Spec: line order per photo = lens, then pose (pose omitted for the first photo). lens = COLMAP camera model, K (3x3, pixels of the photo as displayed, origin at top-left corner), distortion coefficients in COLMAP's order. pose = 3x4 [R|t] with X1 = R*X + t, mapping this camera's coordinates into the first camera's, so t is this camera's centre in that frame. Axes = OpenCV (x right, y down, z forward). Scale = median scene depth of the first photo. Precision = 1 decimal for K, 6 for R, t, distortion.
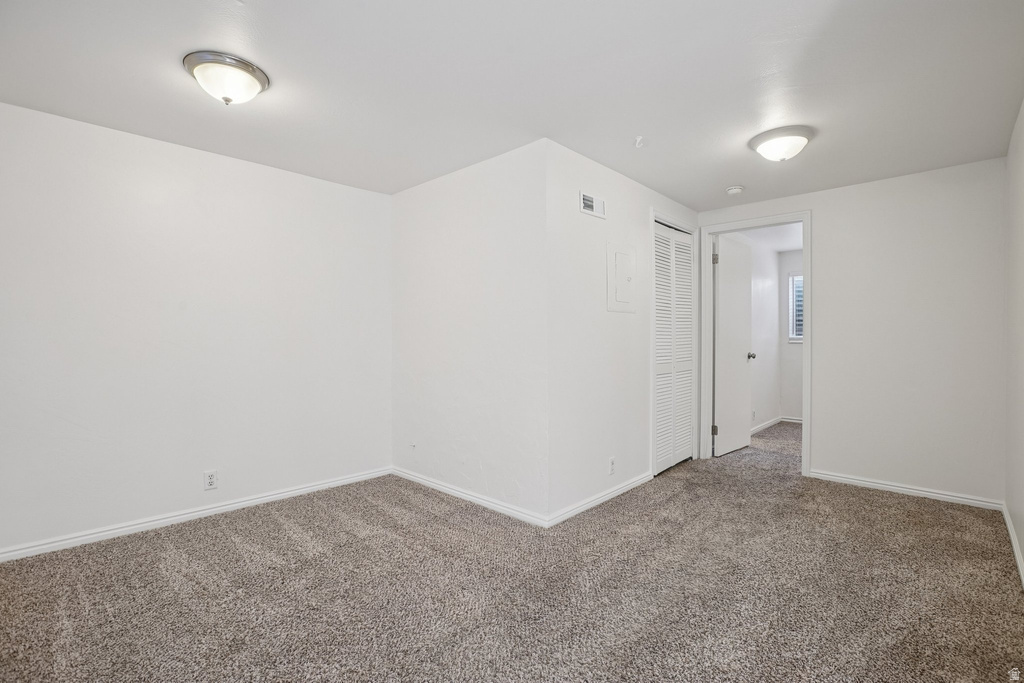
lens RADIAL K [[480.3, 0, 520.6], [0, 480.3, 338.5], [0, 0, 1]] dist [-0.049061, 0.017660]
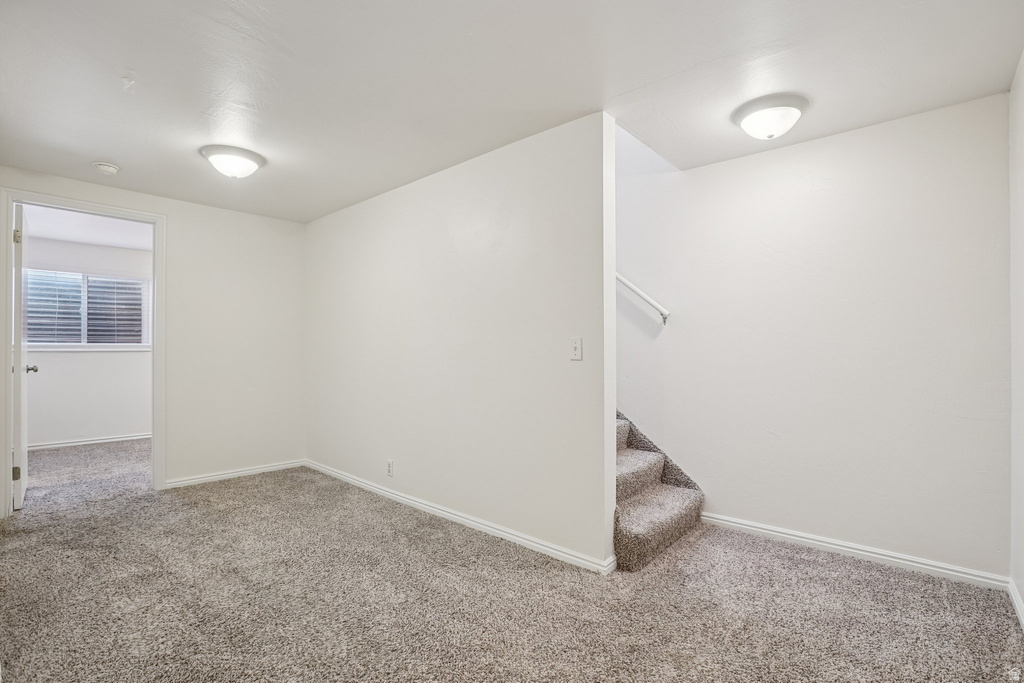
lens RADIAL K [[480.3, 0, 520.6], [0, 480.3, 338.5], [0, 0, 1]] dist [-0.049061, 0.017660]
pose [[-0.037979, 0.013779, 0.999184, -0.477325], [0.000482, 0.999905, -0.013771, -0.003645], [-0.999278, -0.000042, -0.037982, 0.381670]]
